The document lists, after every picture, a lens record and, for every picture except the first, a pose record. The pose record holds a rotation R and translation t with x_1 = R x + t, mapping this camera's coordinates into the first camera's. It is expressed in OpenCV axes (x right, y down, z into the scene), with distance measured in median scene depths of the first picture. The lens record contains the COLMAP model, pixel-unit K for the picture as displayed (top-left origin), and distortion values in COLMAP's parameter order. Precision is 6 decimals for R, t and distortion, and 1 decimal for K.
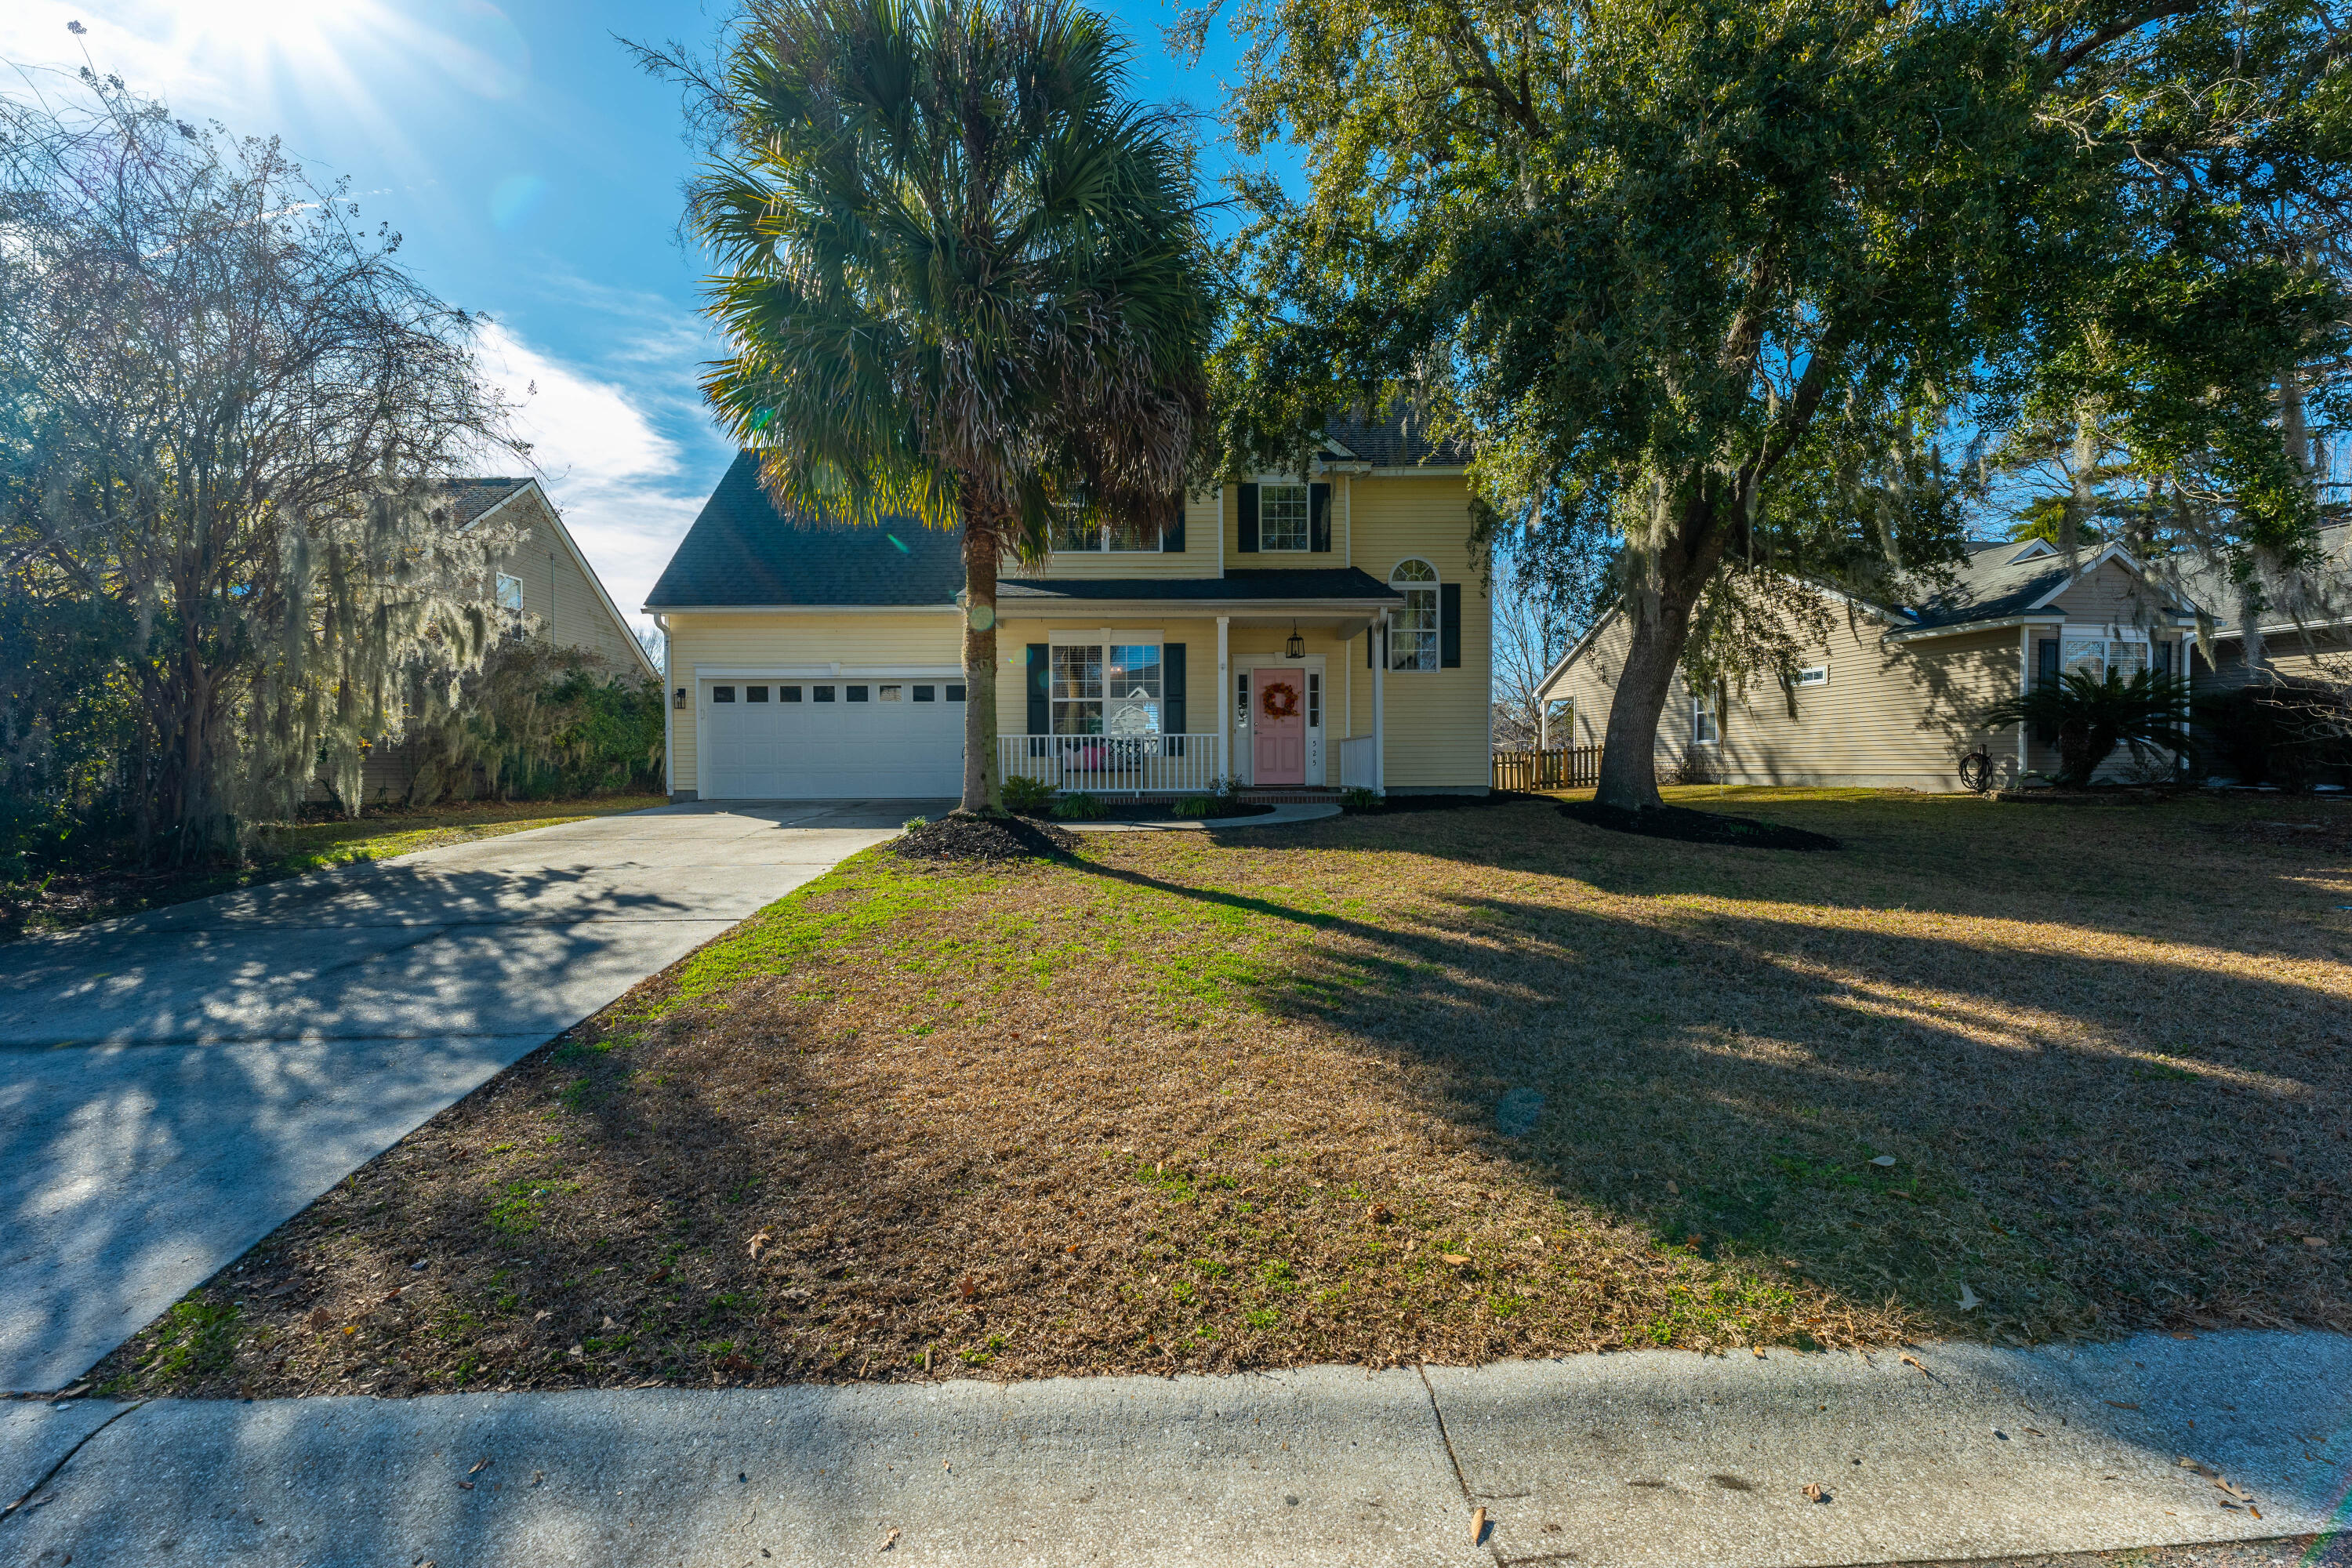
lens RADIAL K [[935.4, 0, 1176.0], [0, 935.4, 784.0], [0, 0, 1]] dist [0.001109, 0.000019]
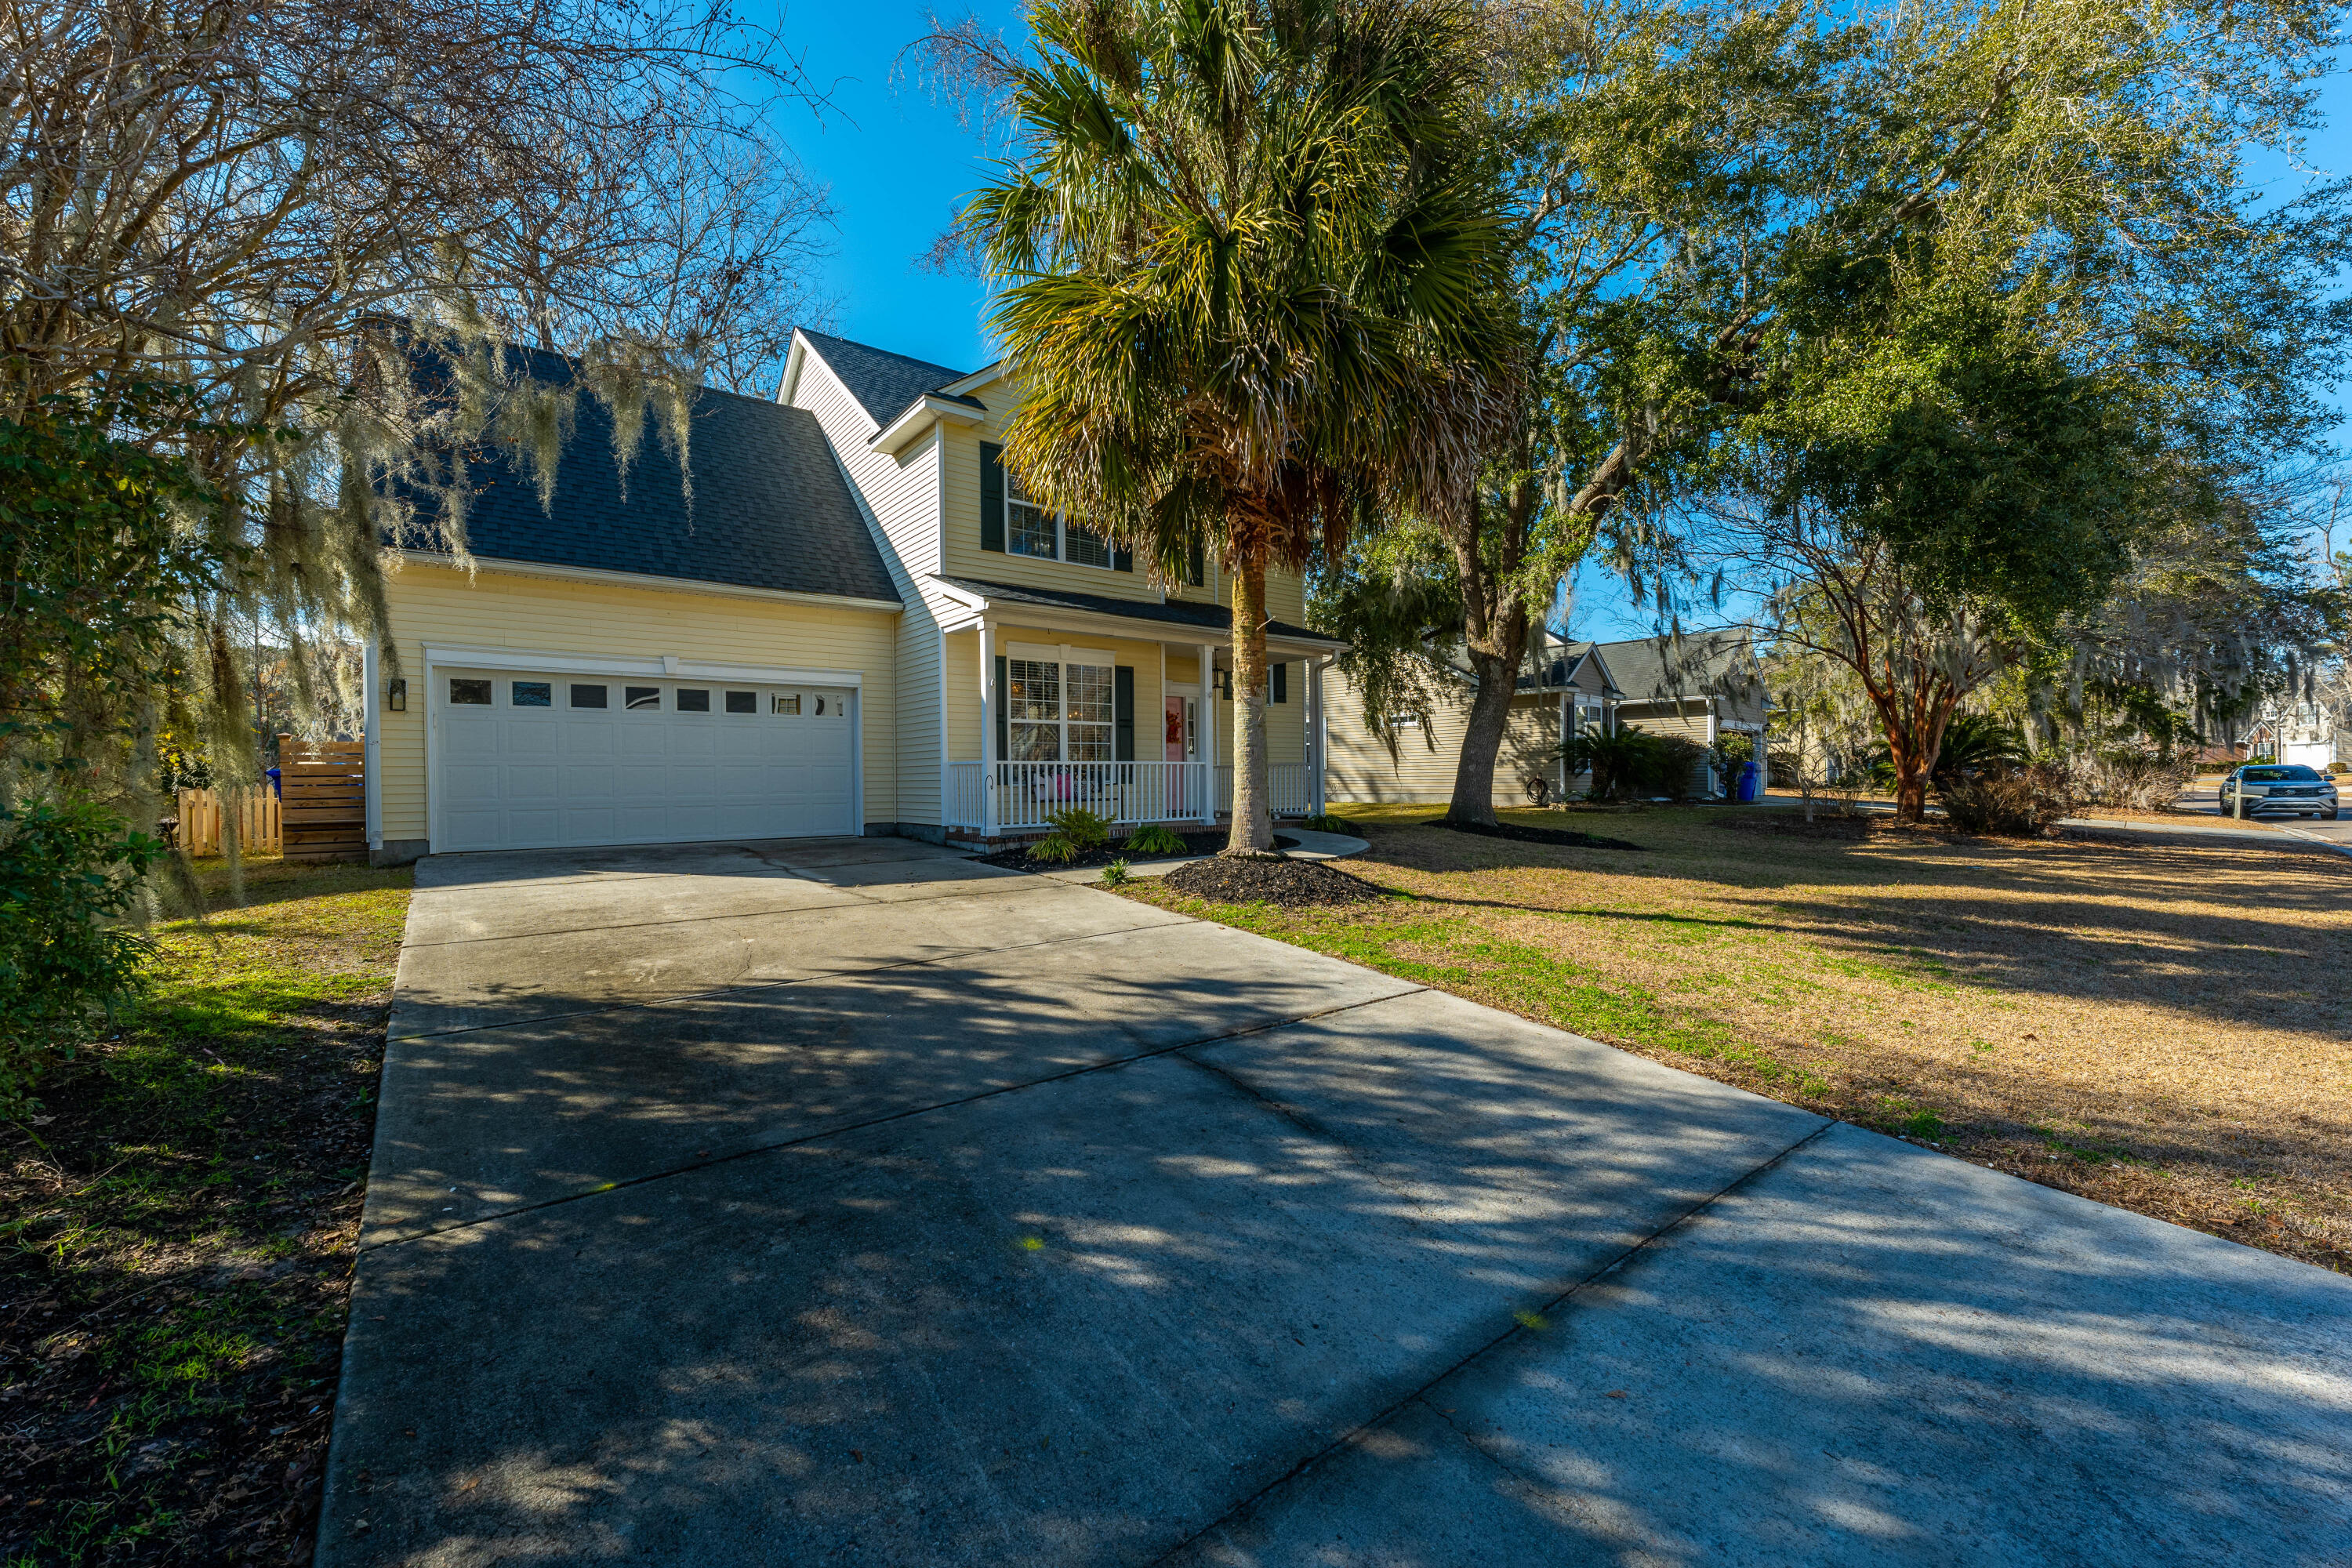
lens RADIAL K [[935.4, 0, 1176.0], [0, 935.4, 784.0], [0, 0, 1]] dist [0.001109, 0.000019]
pose [[0.801630, -0.004242, 0.597805, -0.480428], [0.014853, 0.999807, -0.012822, -0.015502], [-0.597636, 0.019157, 0.801539, 0.183746]]
